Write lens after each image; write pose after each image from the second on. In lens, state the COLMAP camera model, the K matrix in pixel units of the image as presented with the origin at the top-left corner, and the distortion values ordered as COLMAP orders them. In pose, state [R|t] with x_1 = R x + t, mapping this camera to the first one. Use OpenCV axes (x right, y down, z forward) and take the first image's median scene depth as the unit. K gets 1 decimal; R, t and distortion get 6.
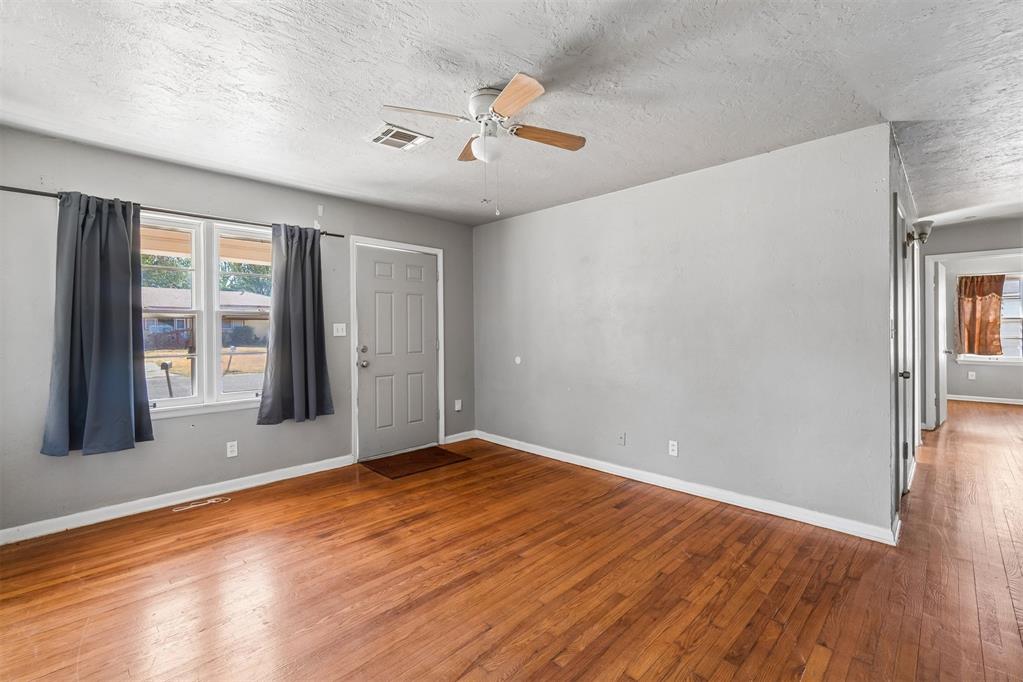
lens RADIAL K [[447.0, 0, 507.9], [0, 447.0, 329.8], [0, 0, 1]] dist [-0.000874, -0.000219]
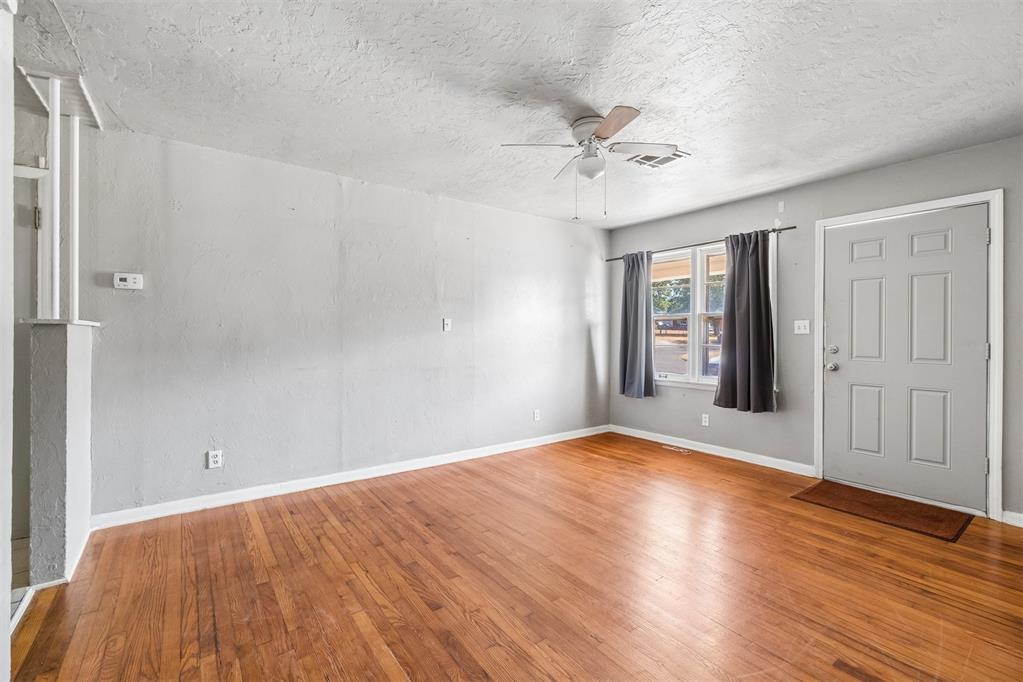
lens RADIAL K [[443.4, 0, 513.5], [0, 443.4, 335.8], [0, 0, 1]] dist [-0.000838, 0.000395]
pose [[-0.143029, 0.010991, -0.989657, 0.792261], [-0.001728, 0.999934, 0.011355, 0.010702], [0.989717, 0.003335, -0.143001, 0.686312]]
